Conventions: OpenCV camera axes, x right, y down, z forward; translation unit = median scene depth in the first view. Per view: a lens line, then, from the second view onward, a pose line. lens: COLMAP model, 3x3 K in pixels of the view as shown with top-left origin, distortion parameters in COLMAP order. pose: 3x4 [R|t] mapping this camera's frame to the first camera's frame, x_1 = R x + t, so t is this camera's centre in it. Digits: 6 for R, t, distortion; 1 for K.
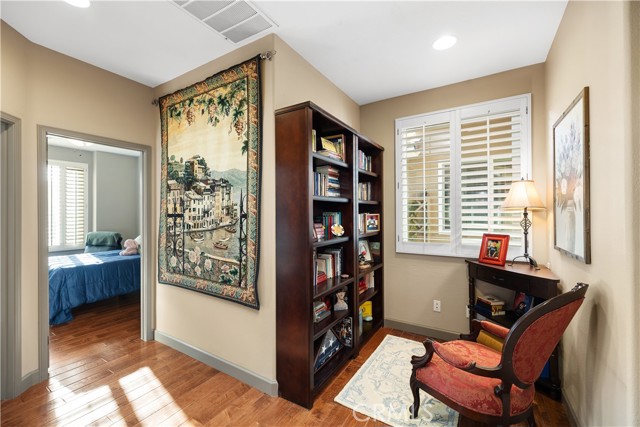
lens RADIAL K [[268.3, 0, 316.5], [0, 268.3, 212.9], [0, 0, 1]] dist [0.001293, -0.000064]
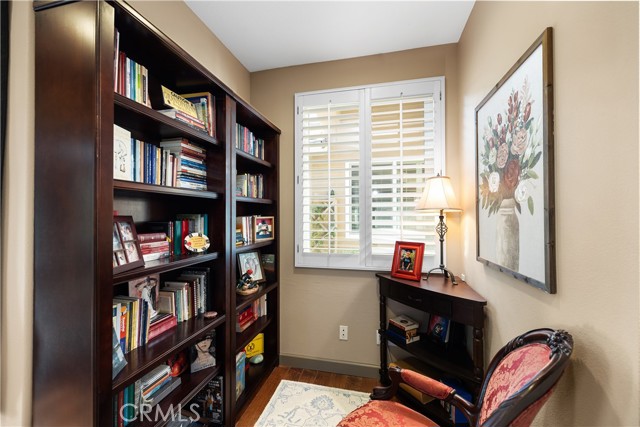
lens RADIAL K [[268.3, 0, 316.5], [0, 268.3, 212.9], [0, 0, 1]] dist [0.001293, -0.000064]
pose [[0.949275, 0.006144, 0.314387, 0.141766], [-0.003430, 0.999952, -0.009185, -0.000347], [-0.314428, 0.007641, 0.949251, 0.314197]]
